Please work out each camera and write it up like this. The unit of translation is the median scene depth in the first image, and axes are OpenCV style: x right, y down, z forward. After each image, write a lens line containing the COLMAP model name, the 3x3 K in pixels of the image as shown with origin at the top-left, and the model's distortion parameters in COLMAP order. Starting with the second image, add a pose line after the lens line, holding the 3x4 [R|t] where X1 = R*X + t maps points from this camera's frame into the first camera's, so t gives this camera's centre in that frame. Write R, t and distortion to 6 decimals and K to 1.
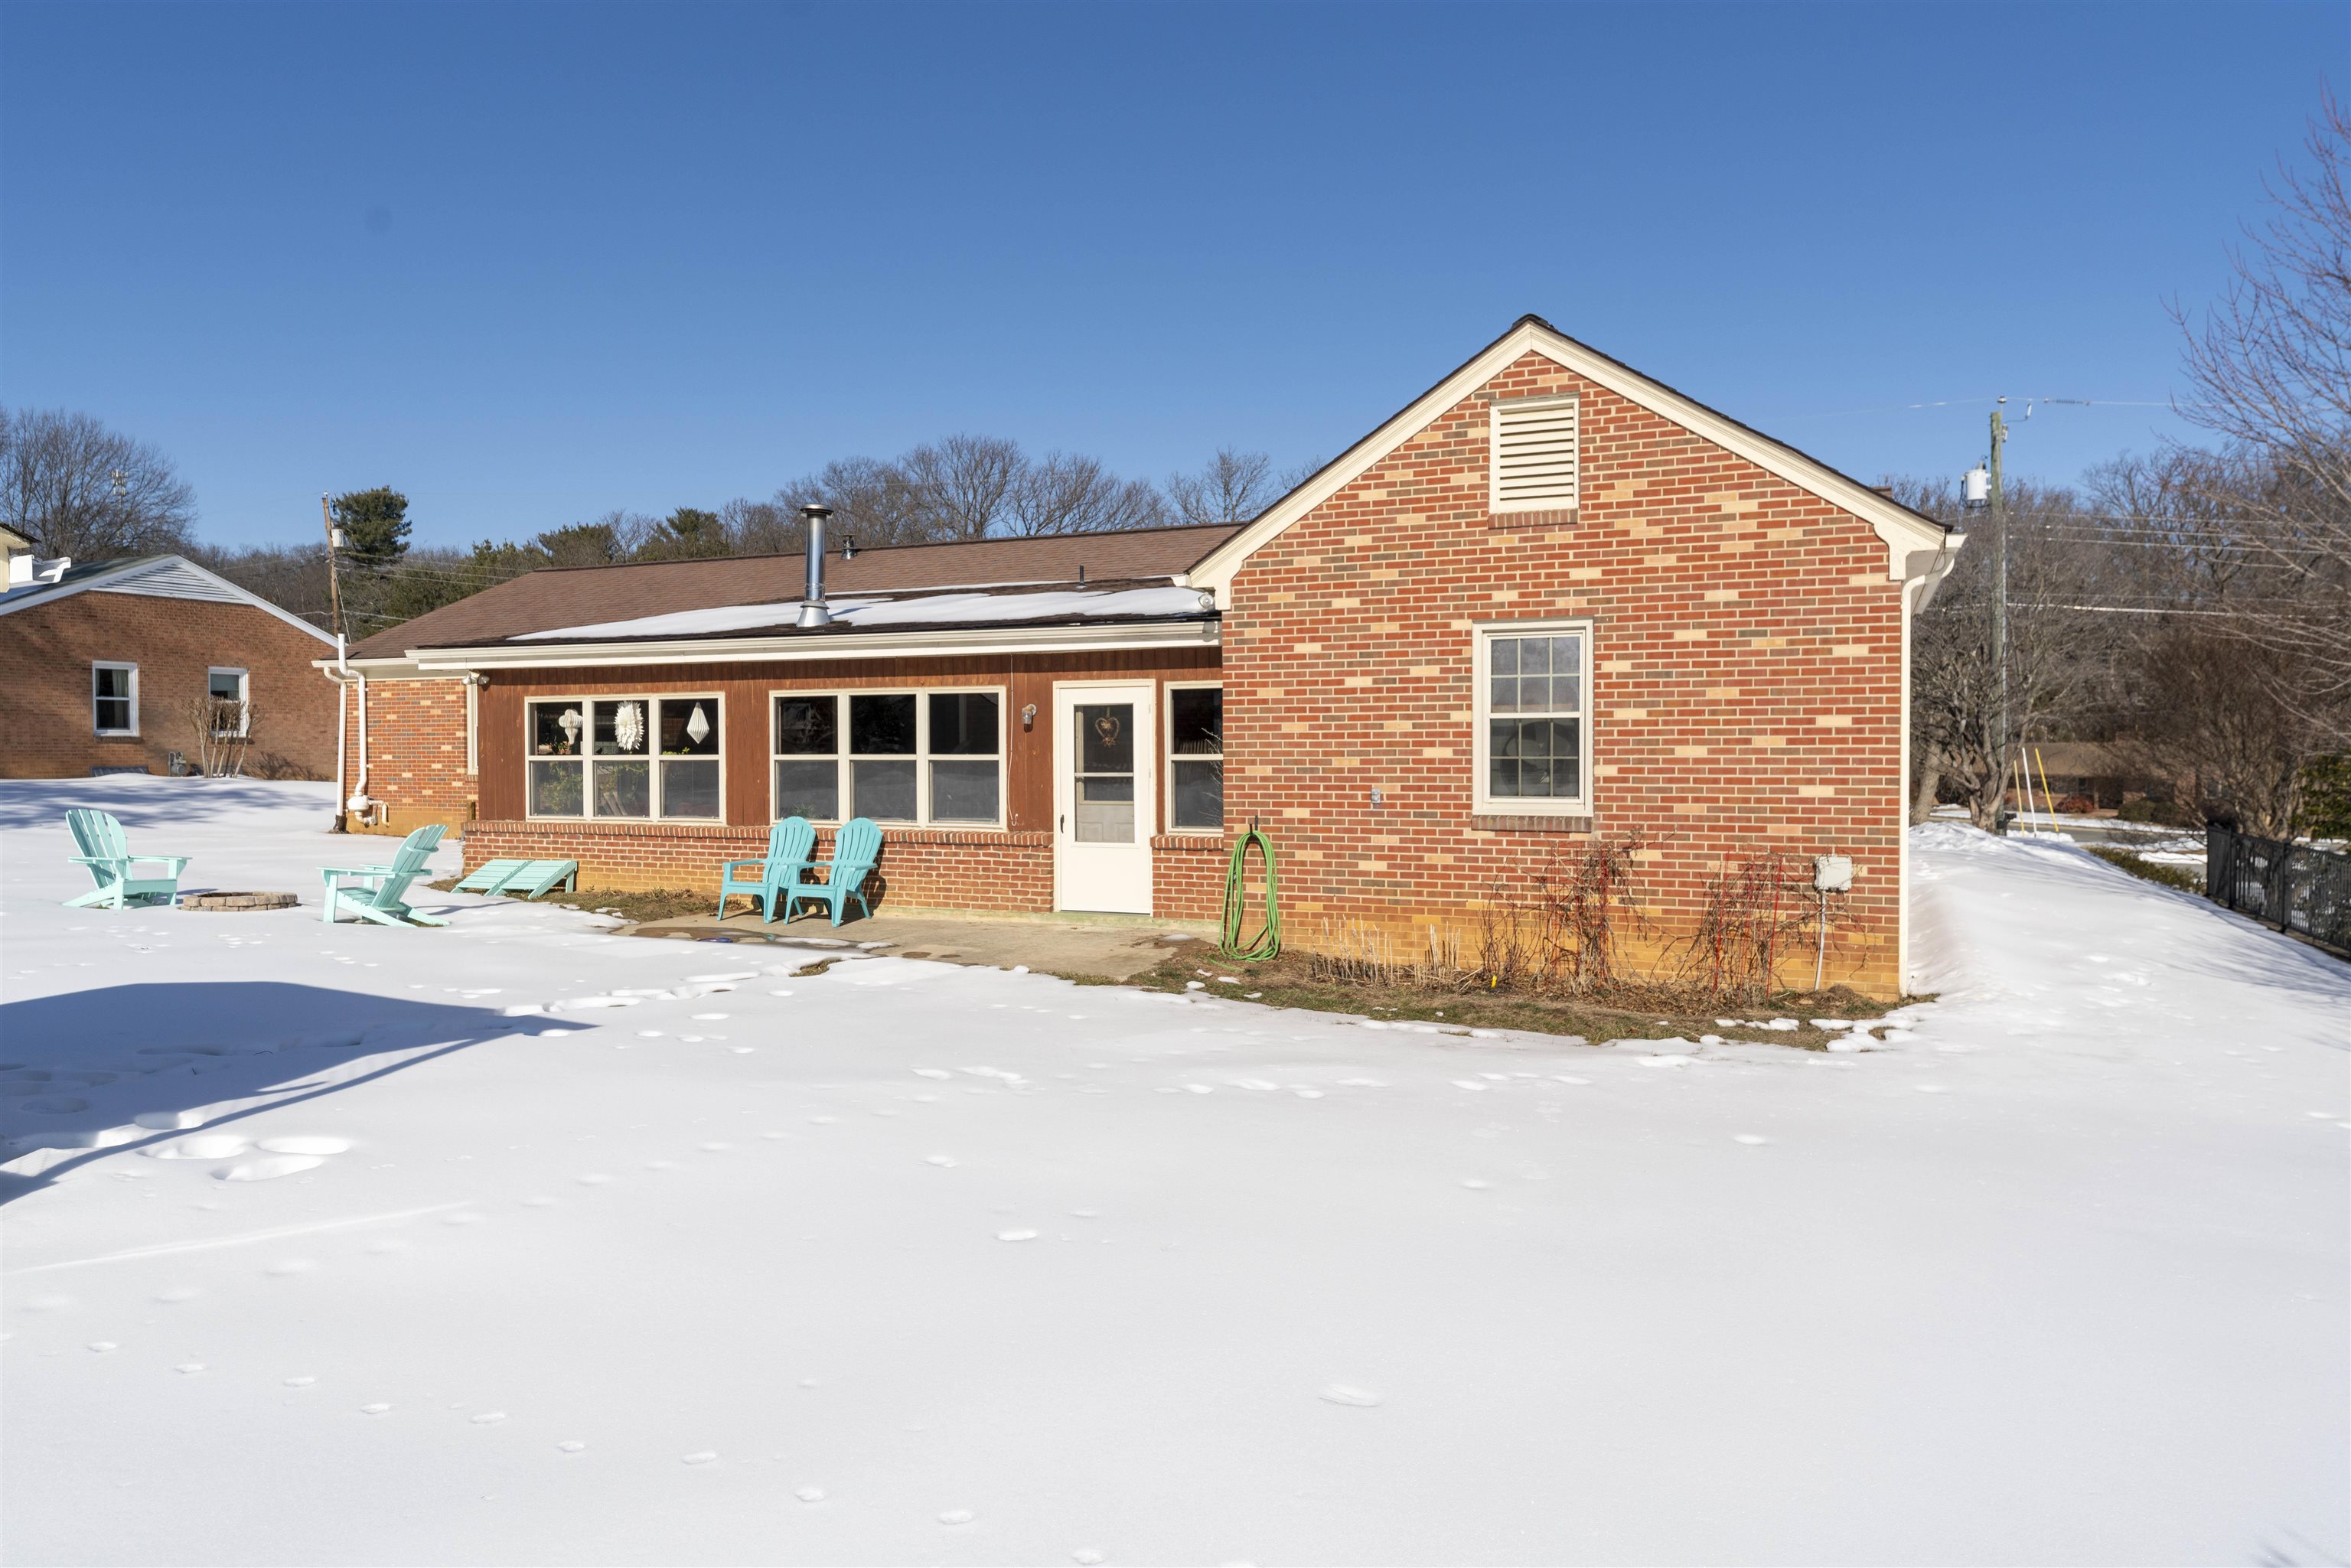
lens RADIAL K [[1542.4, 0, 1167.7], [0, 1542.4, 815.3], [0, 0, 1]] dist [0.001875, -0.001463]
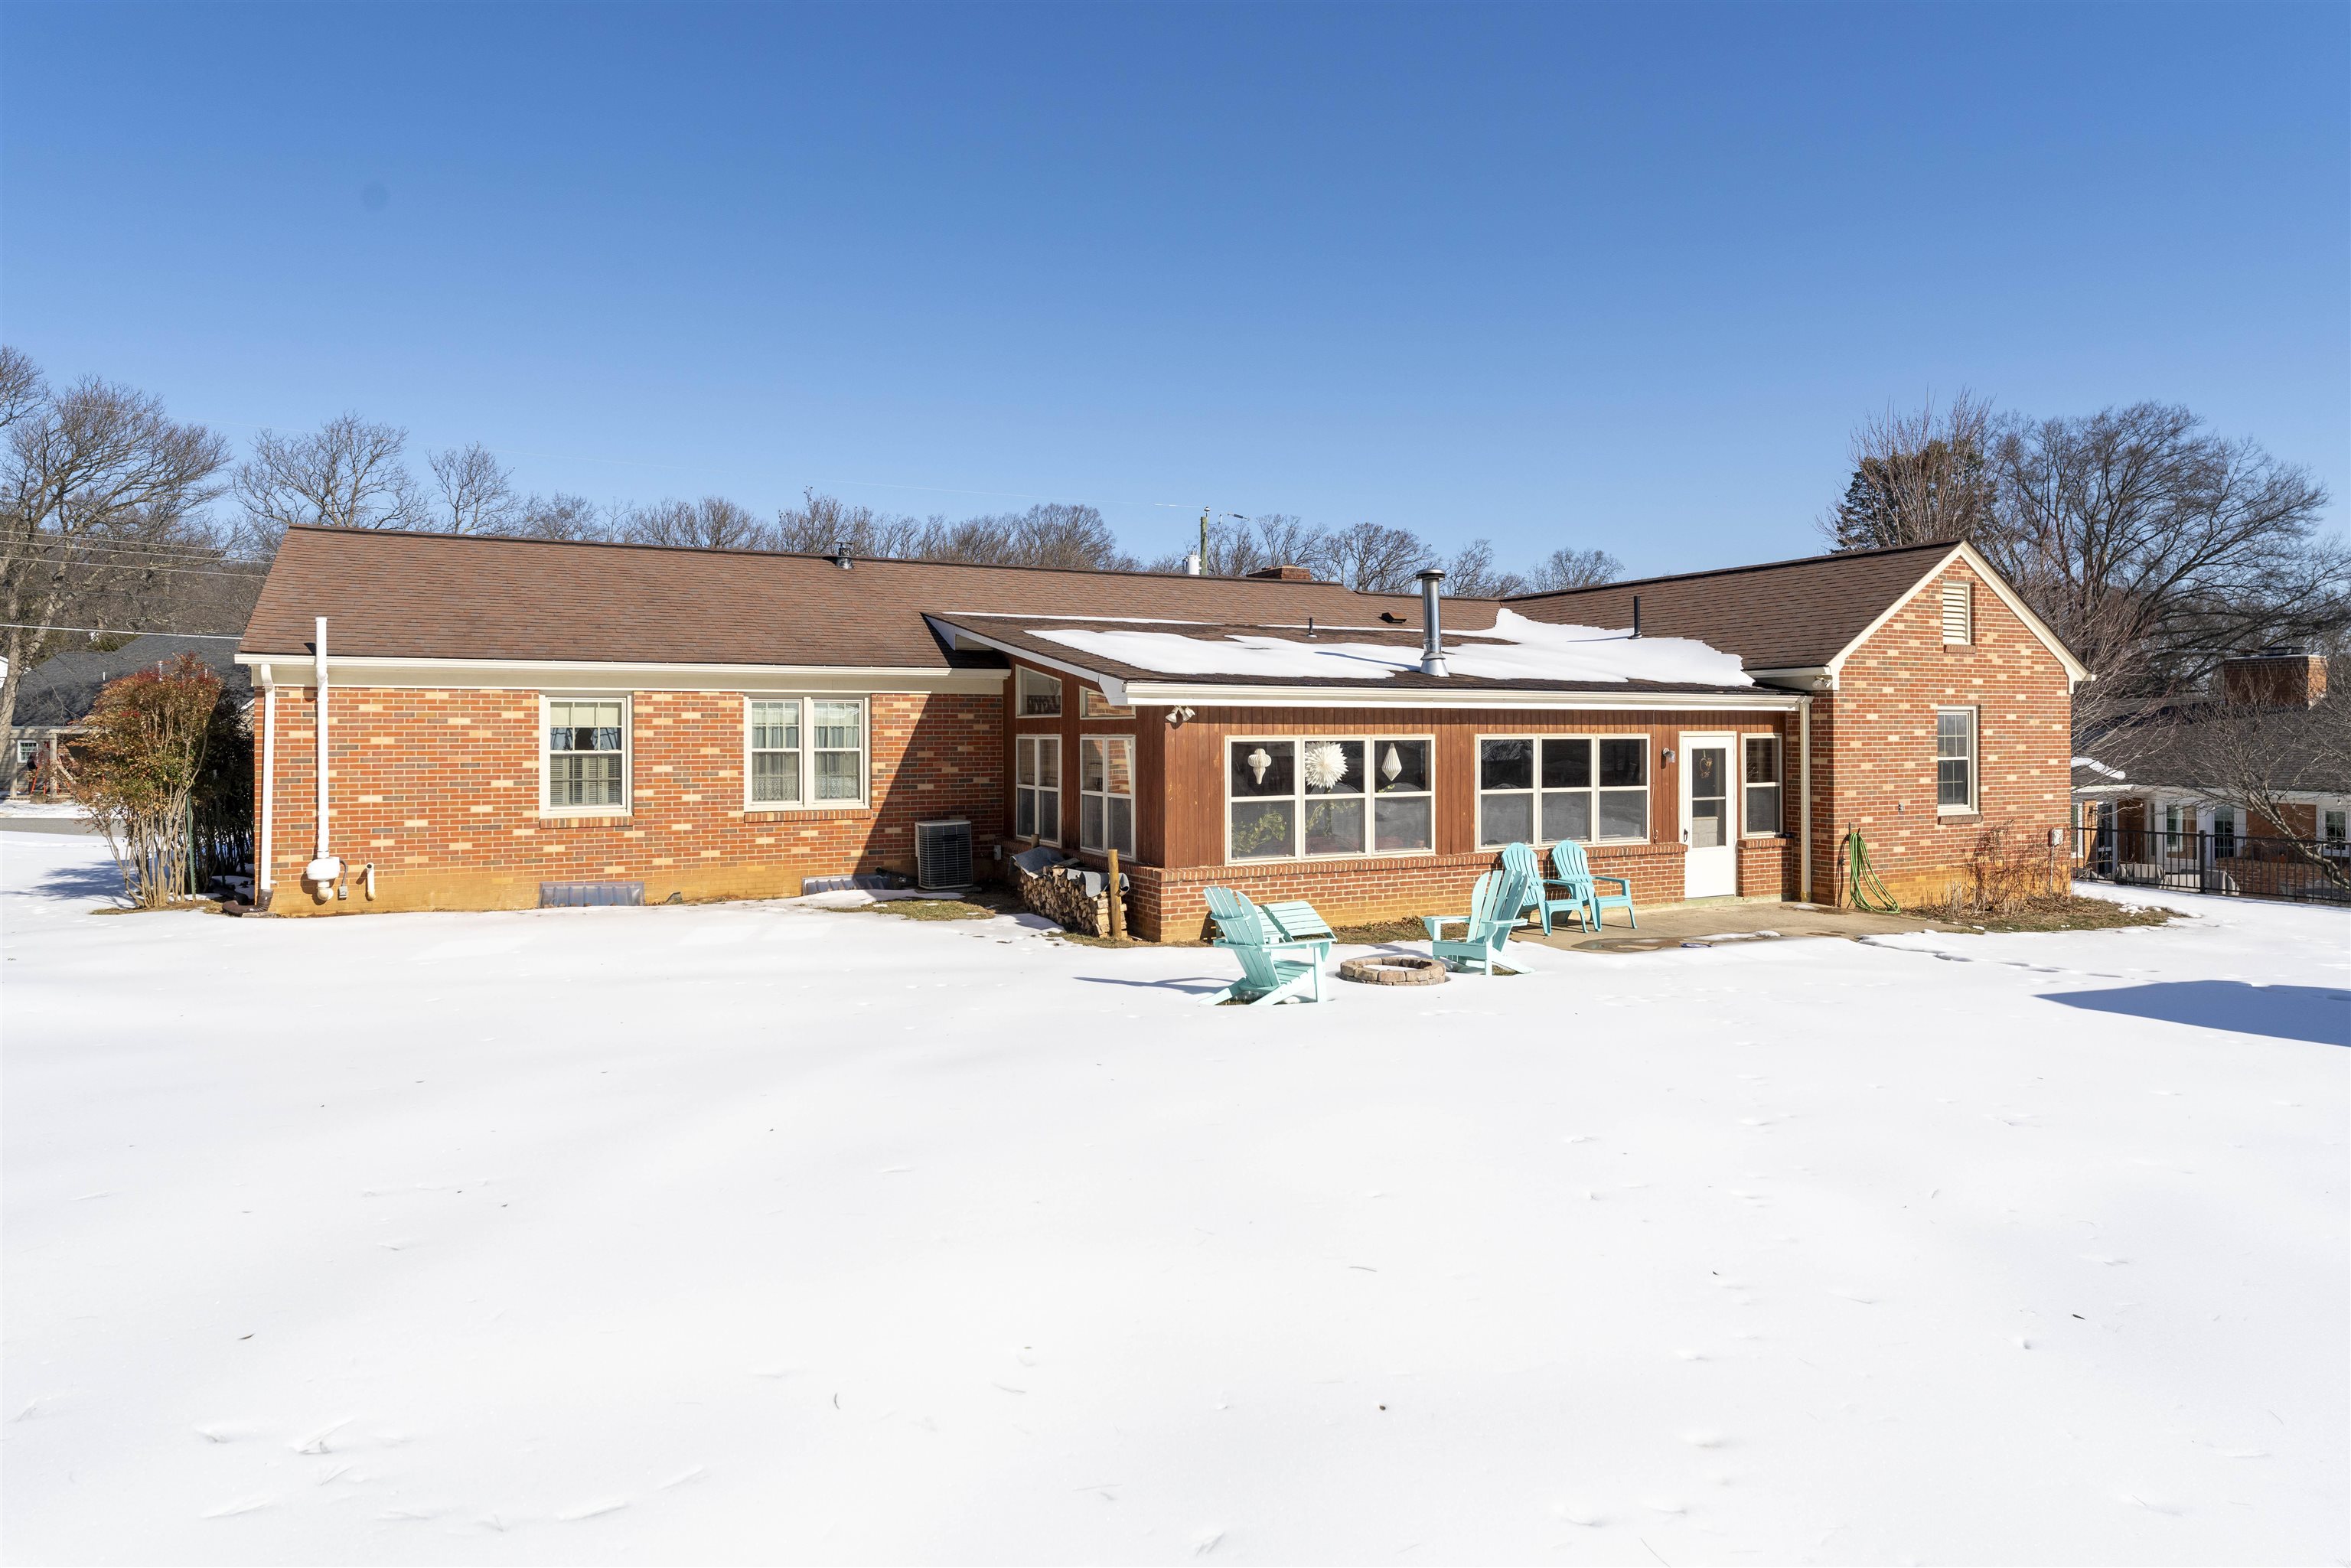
lens RADIAL K [[1380.1, 0, 1175.8], [0, 1380.1, 771.2], [0, 0, 1]] dist [-0.005085, -0.000797]
pose [[0.635137, -0.020692, 0.772122, -1.305664], [0.032513, 0.999471, 0.000041, -0.066514], [-0.771715, 0.025078, 0.635474, 0.572023]]
